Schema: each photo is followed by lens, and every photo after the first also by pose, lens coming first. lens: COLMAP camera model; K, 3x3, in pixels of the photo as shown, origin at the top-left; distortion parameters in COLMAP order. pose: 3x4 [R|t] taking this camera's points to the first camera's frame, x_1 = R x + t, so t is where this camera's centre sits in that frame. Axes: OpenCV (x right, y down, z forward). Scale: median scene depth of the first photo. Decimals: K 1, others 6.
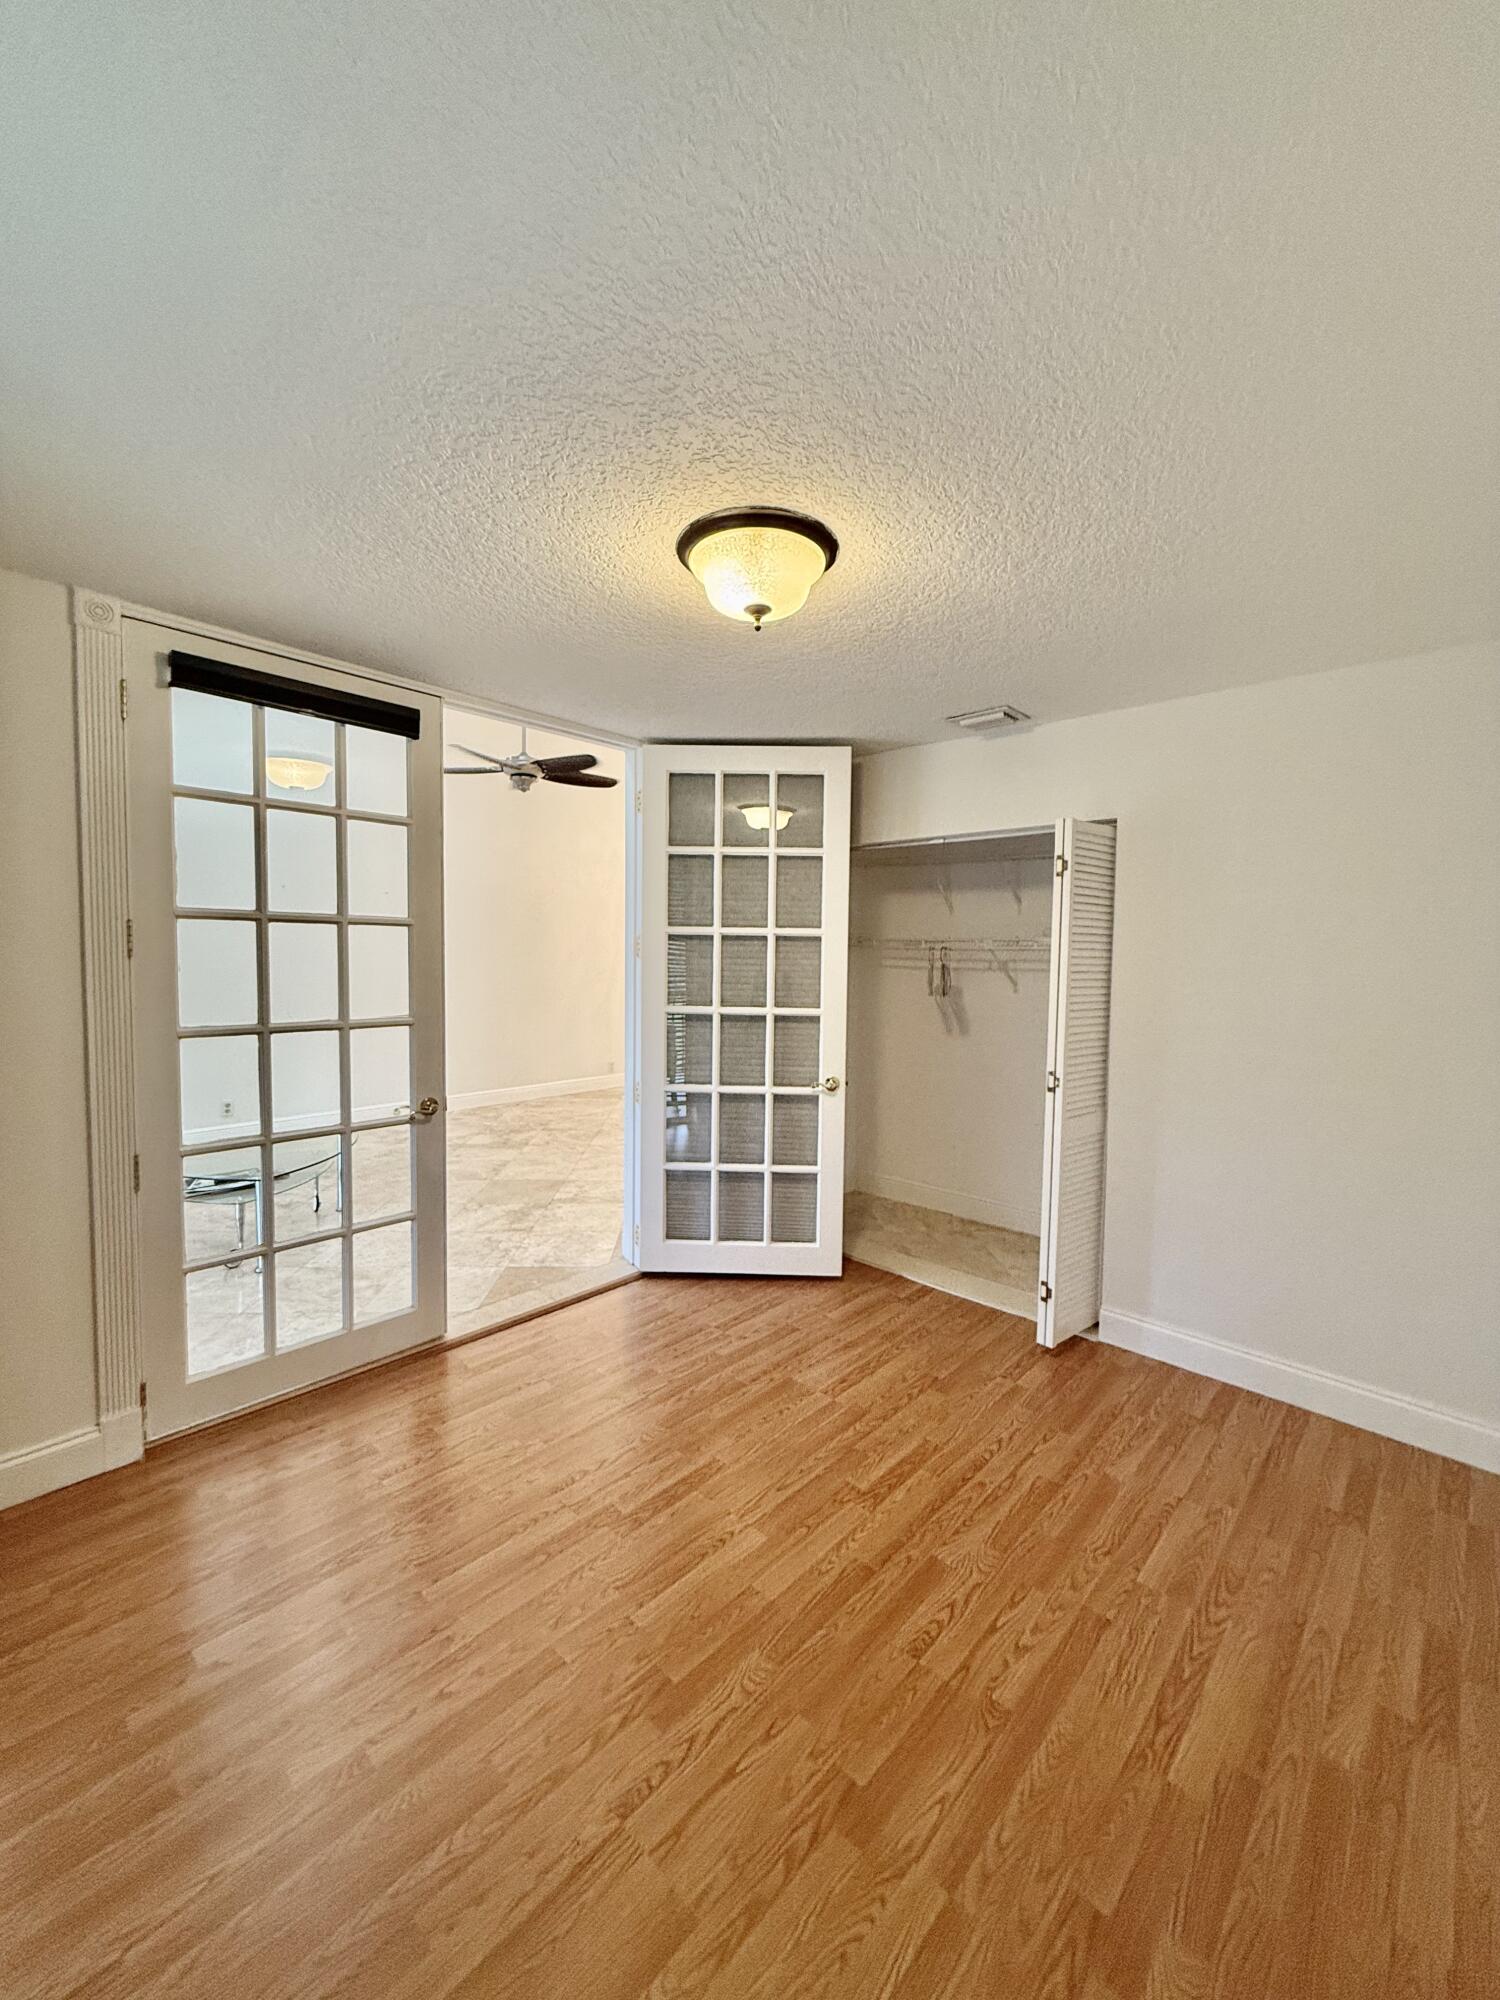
lens RADIAL K [[799.0, 0, 749.0], [0, 799.0, 997.0], [0, 0, 1]] dist [0.001351, -0.000343]
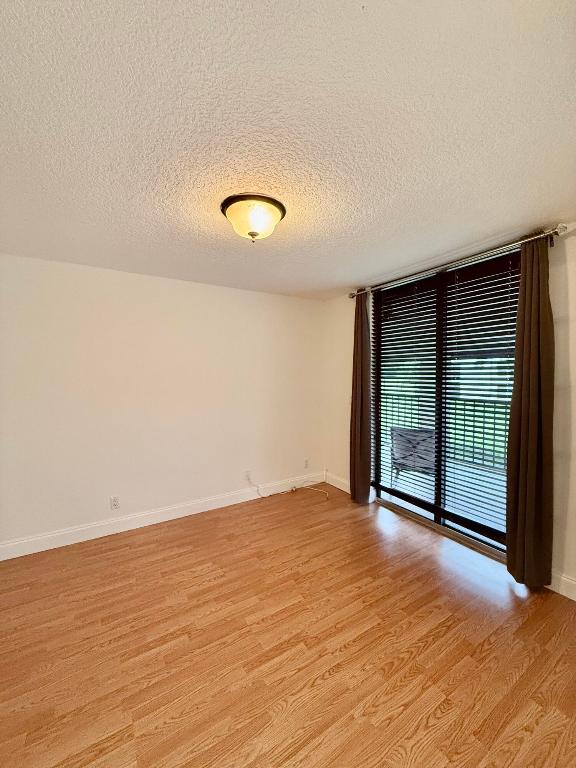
lens RADIAL K [[306.8, 0, 288.3], [0, 306.8, 383.2], [0, 0, 1]] dist [0.001351, -0.000343]
pose [[-0.965722, -0.019776, 0.258825, -0.339896], [0.003656, 0.995959, 0.089737, -0.102124], [-0.259554, 0.087608, -0.961747, 1.866926]]
